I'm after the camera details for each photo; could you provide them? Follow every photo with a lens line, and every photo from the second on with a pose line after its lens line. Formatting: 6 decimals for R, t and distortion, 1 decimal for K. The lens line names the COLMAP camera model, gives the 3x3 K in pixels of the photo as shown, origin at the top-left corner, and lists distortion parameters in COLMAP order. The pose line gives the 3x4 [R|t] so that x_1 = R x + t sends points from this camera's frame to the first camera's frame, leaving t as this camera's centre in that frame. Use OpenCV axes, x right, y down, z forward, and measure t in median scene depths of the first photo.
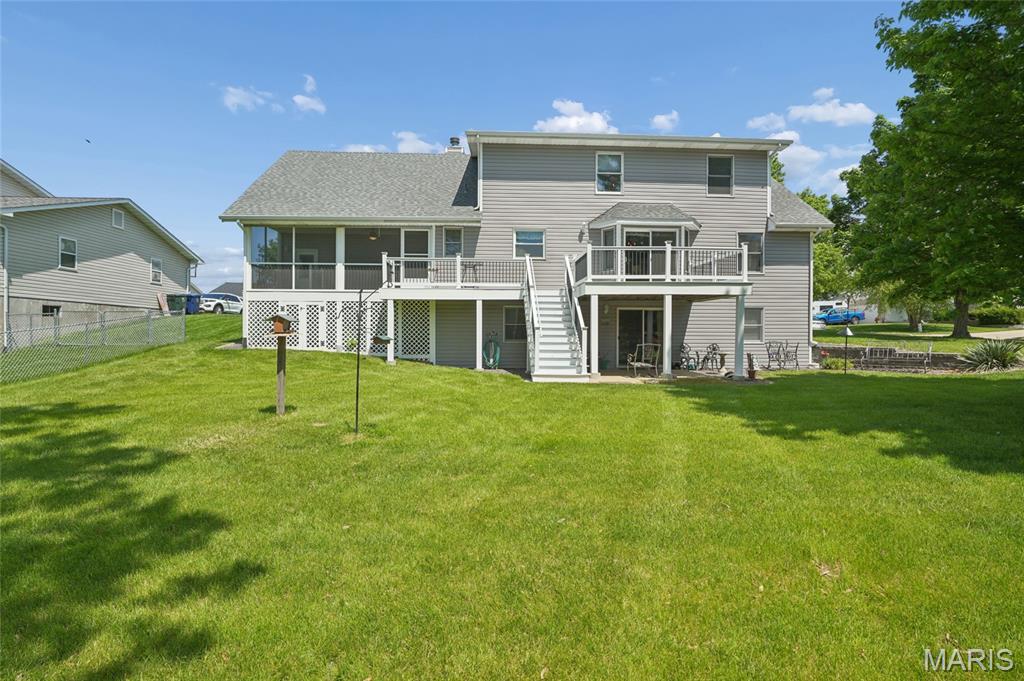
lens RADIAL K [[506.2, 0, 510.9], [0, 506.2, 332.9], [0, 0, 1]] dist [-0.008080, -0.001217]
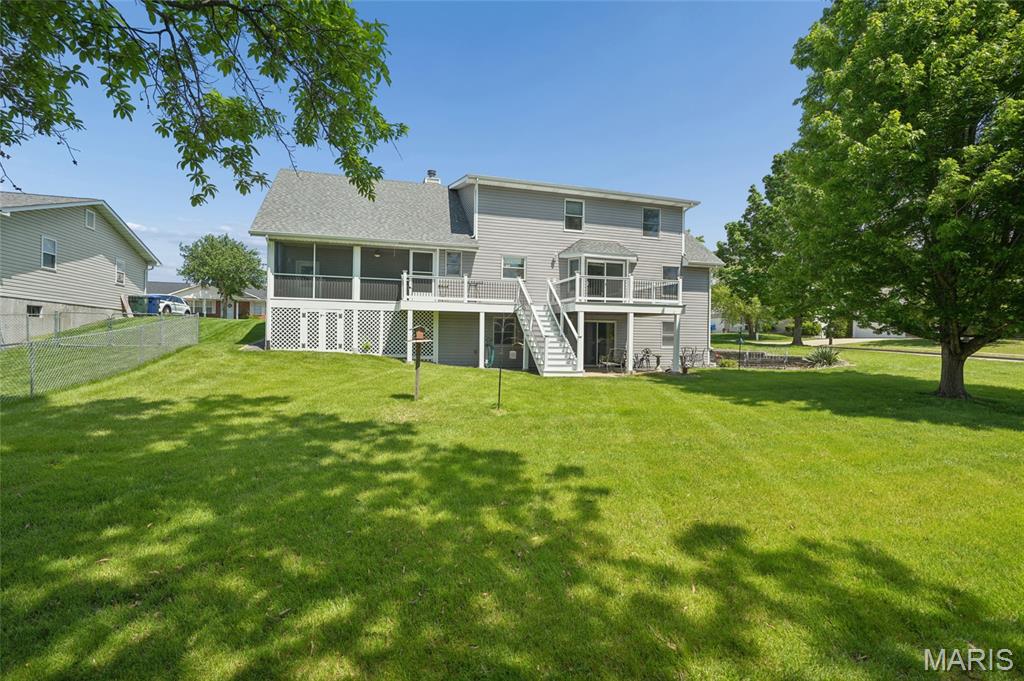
lens RADIAL K [[469.9, 0, 512.0], [0, 469.9, 342.4], [0, 0, 1]] dist [-0.003518, 0.001551]
pose [[0.972225, 0.008869, 0.233879, -0.241340], [-0.011734, 0.999872, 0.010859, -0.003886], [-0.233753, -0.013302, 0.972205, -0.135367]]
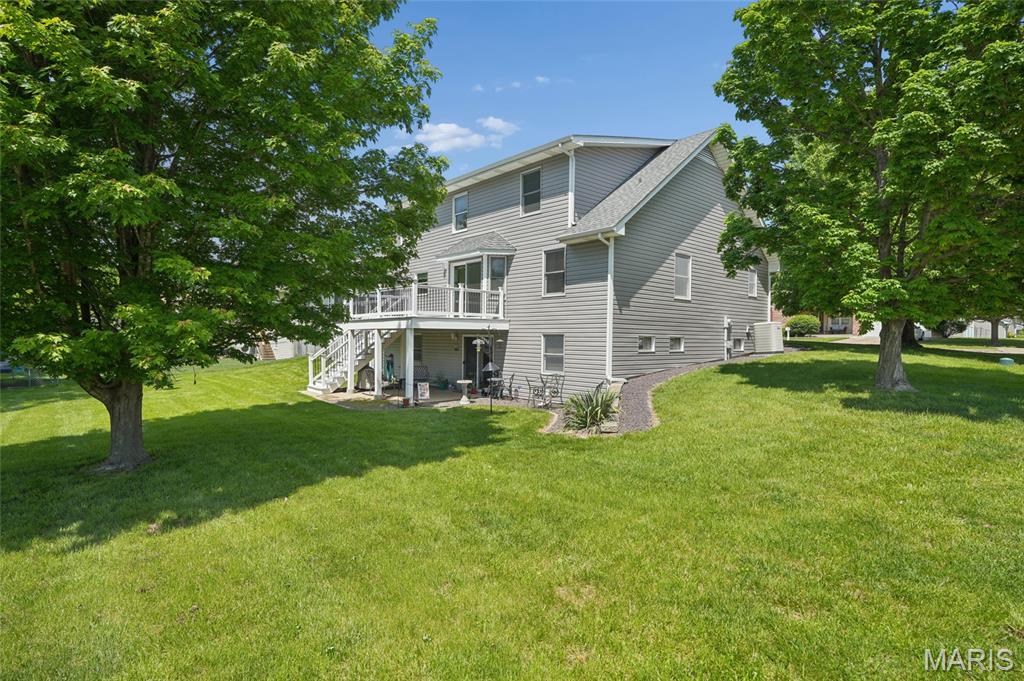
lens RADIAL K [[518.0, 0, 512.5], [0, 518.0, 339.2], [0, 0, 1]] dist [0.001371, 0.000174]
pose [[0.626778, 0.003026, -0.779192, 1.165875], [-0.001891, 0.999995, 0.002363, -0.044832], [0.779195, -0.000008, 0.626781, 0.386722]]
